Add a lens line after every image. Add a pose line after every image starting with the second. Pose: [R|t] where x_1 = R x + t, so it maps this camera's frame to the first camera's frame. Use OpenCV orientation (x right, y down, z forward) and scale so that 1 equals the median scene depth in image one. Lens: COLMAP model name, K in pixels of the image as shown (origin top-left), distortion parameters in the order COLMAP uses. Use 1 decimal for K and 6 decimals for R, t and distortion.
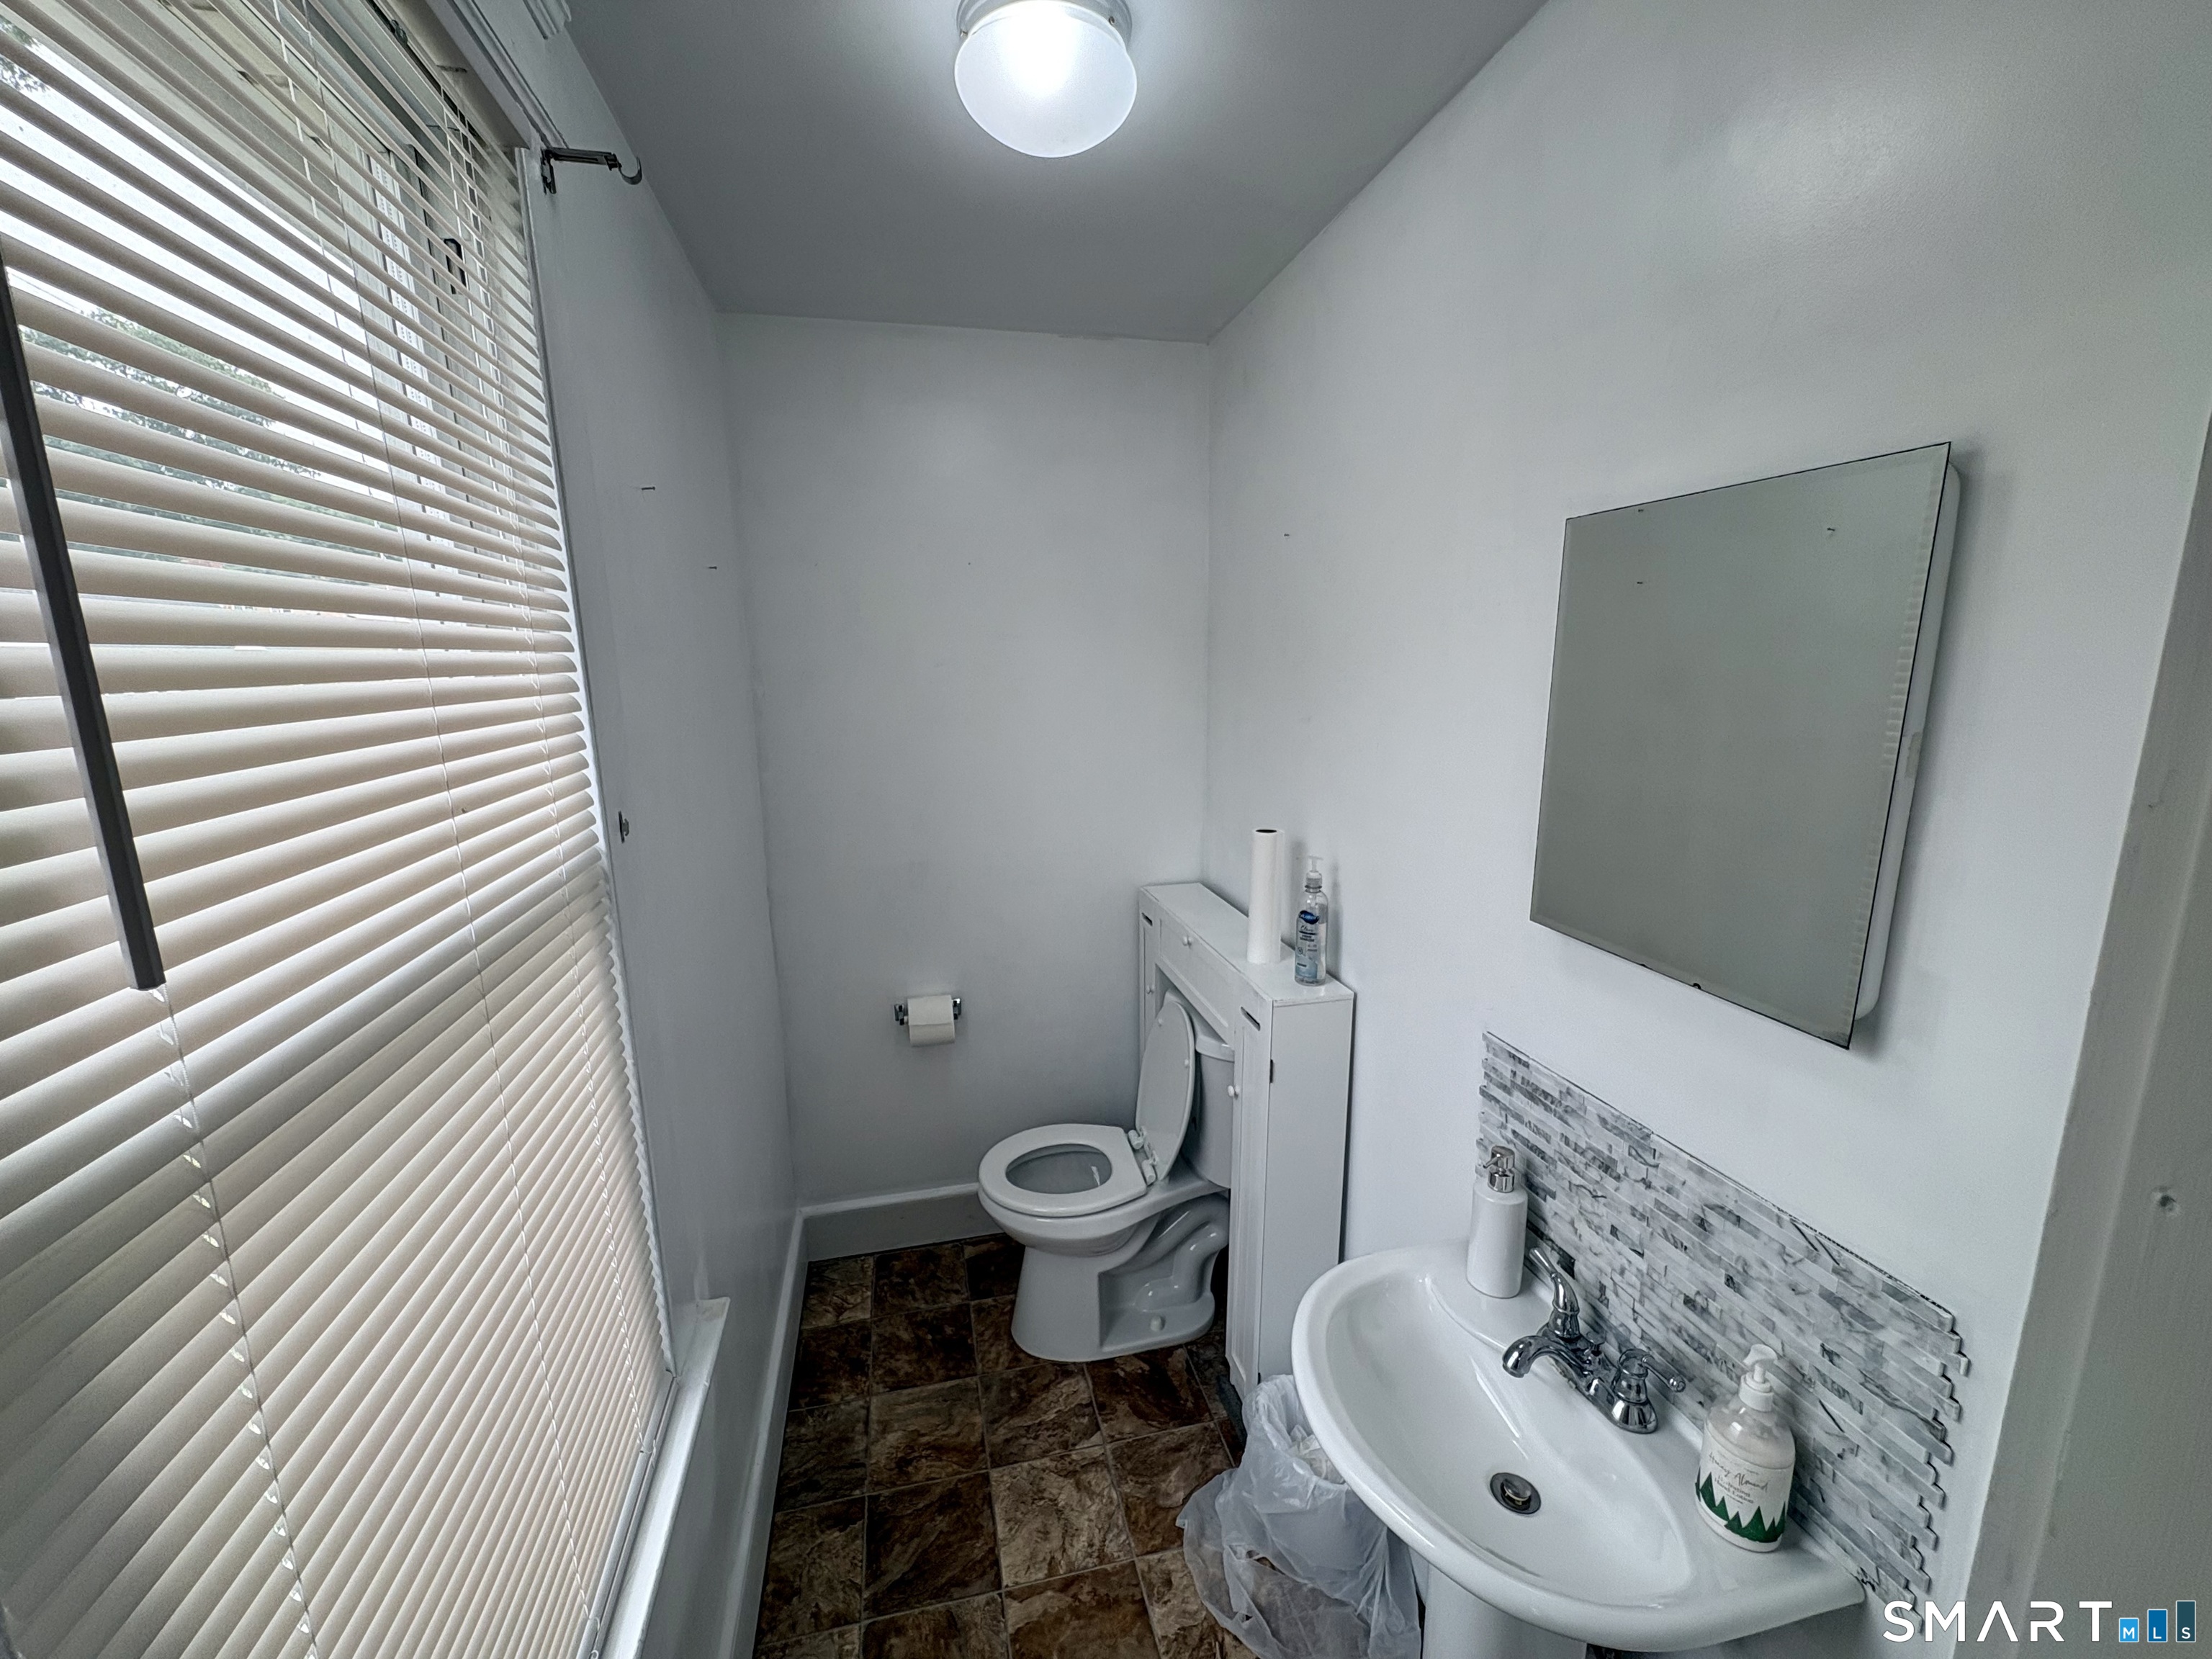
lens RADIAL K [[886.3, 0, 1101.0], [0, 886.3, 829.4], [0, 0, 1]] dist [0.011740, -0.001168]
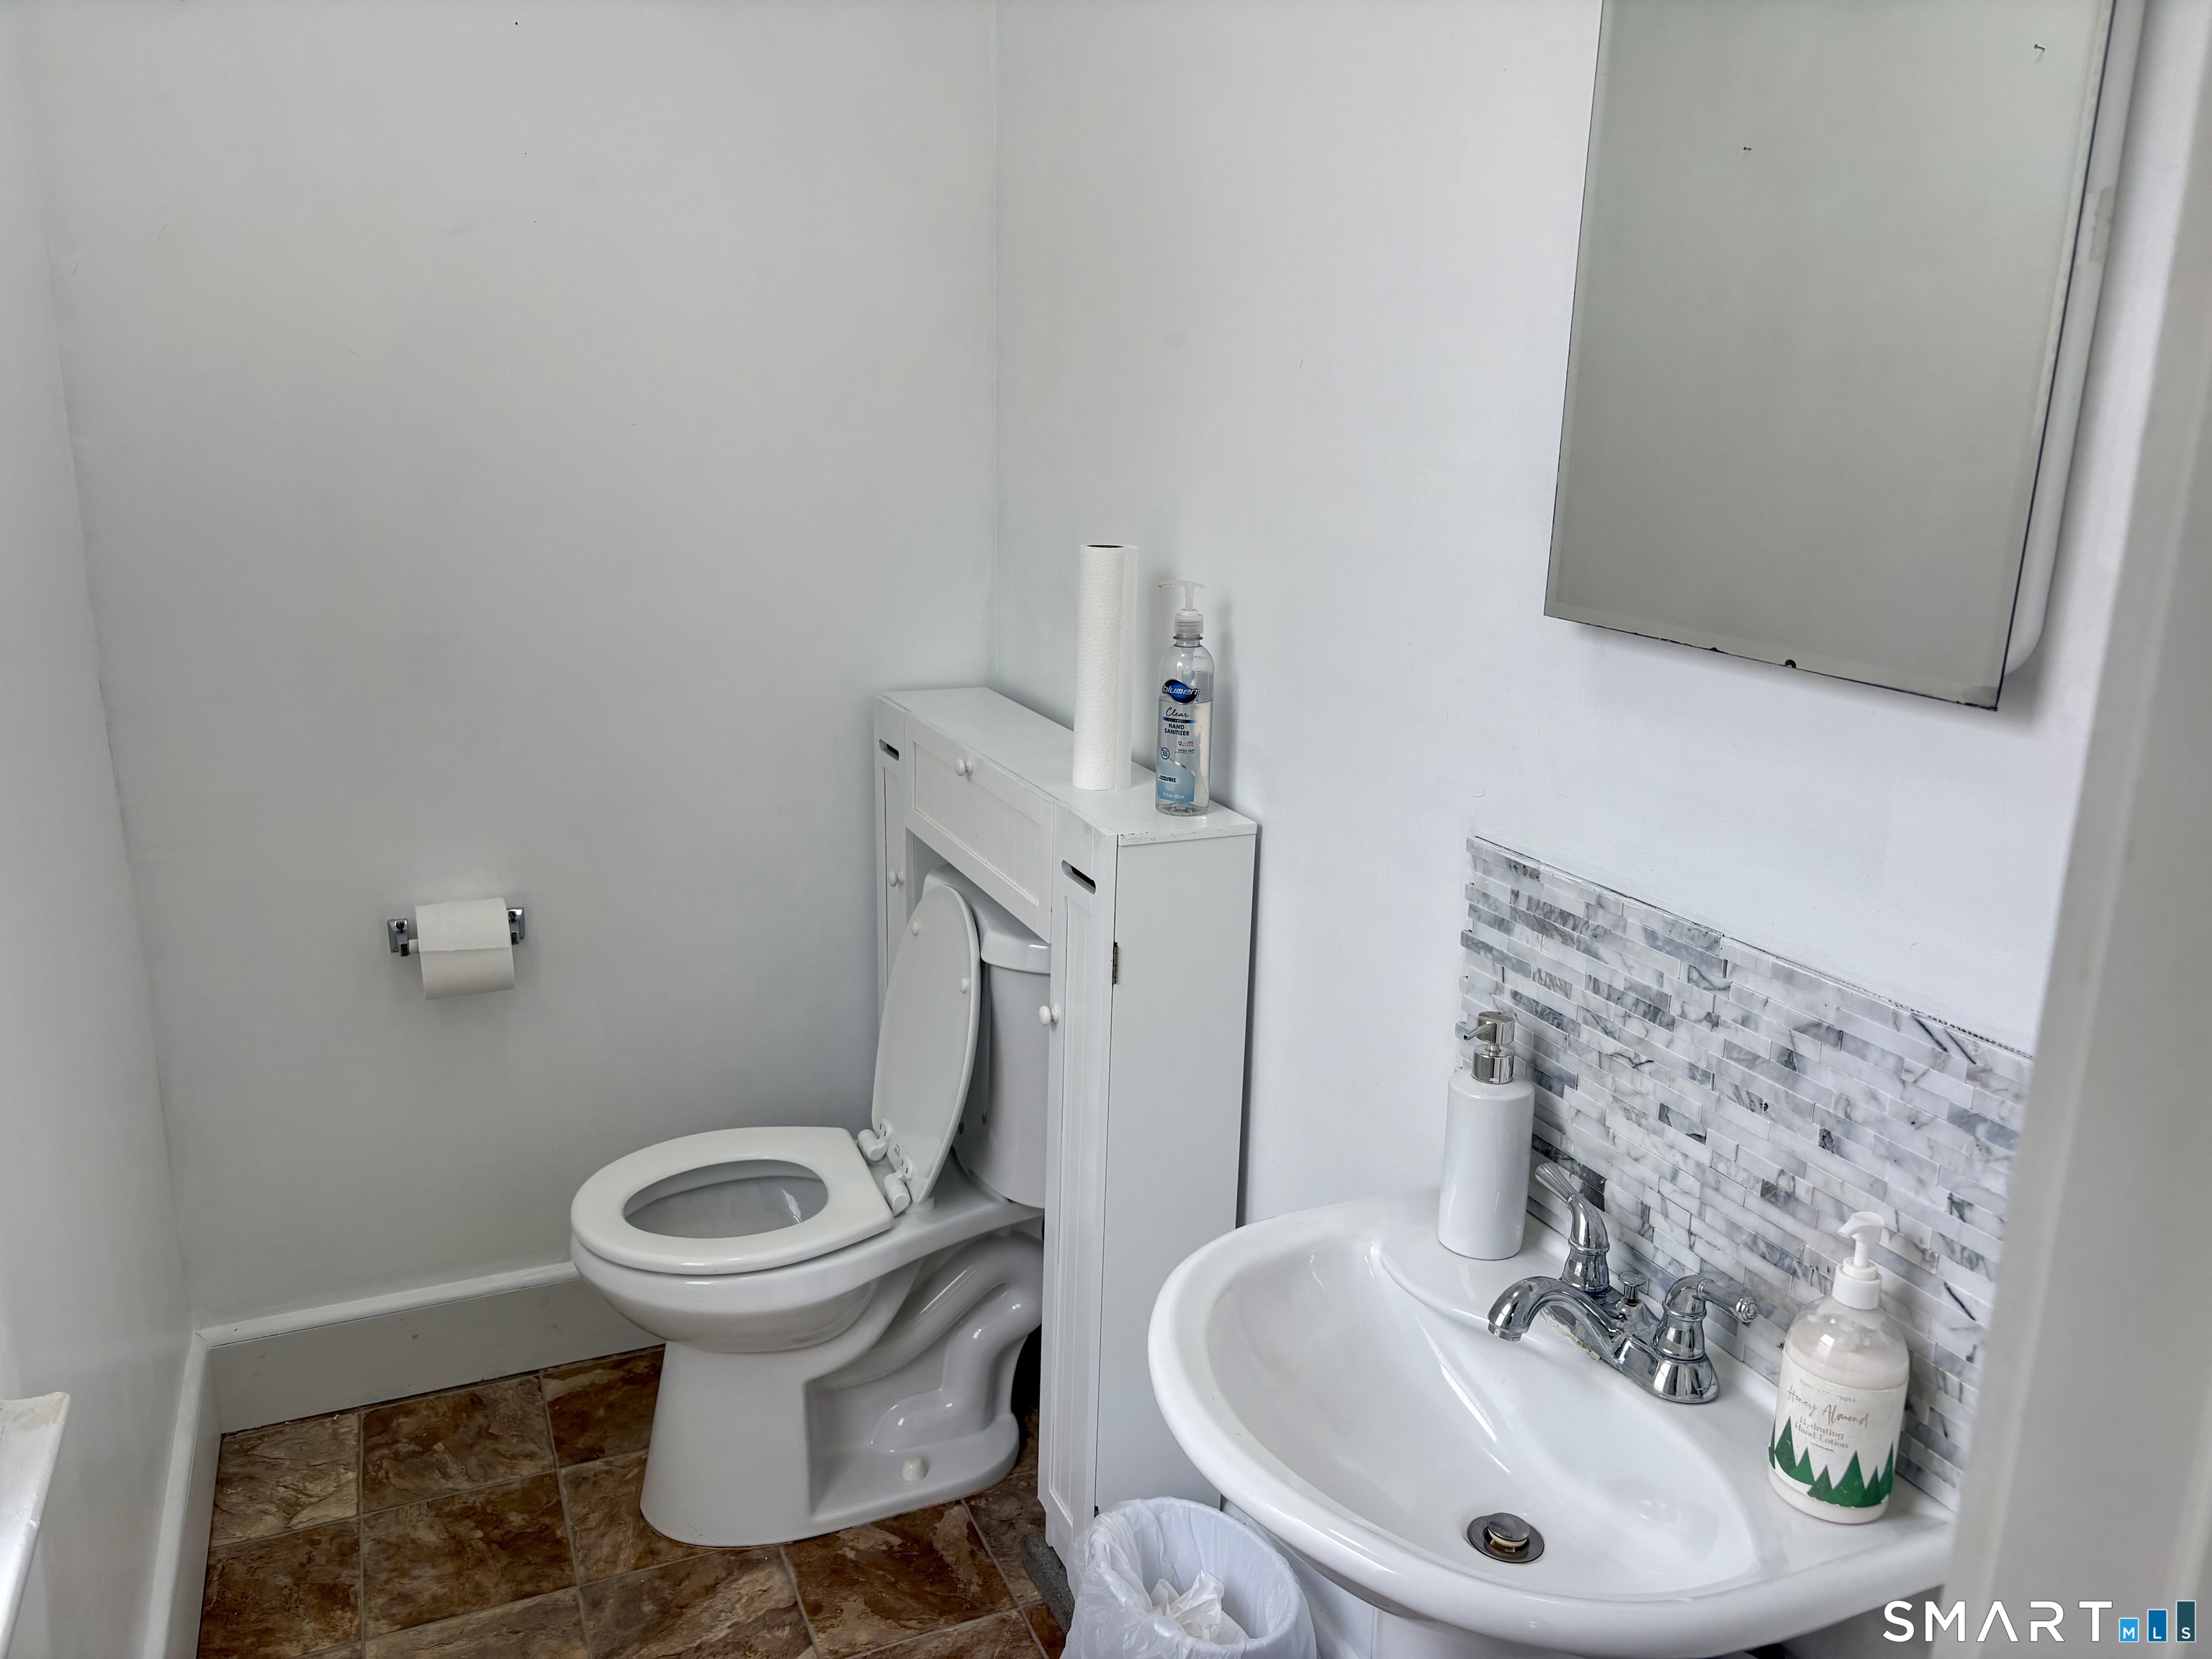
lens RADIAL K [[1691.2, 0, 1106.6], [0, 1691.2, 831.2], [0, 0, 1]] dist [0.048157, -0.028691]
pose [[0.983089, -0.017365, 0.182302, -0.006437], [0.005329, 0.997785, 0.066306, 0.115661], [-0.183049, -0.064213, 0.981004, -0.041586]]
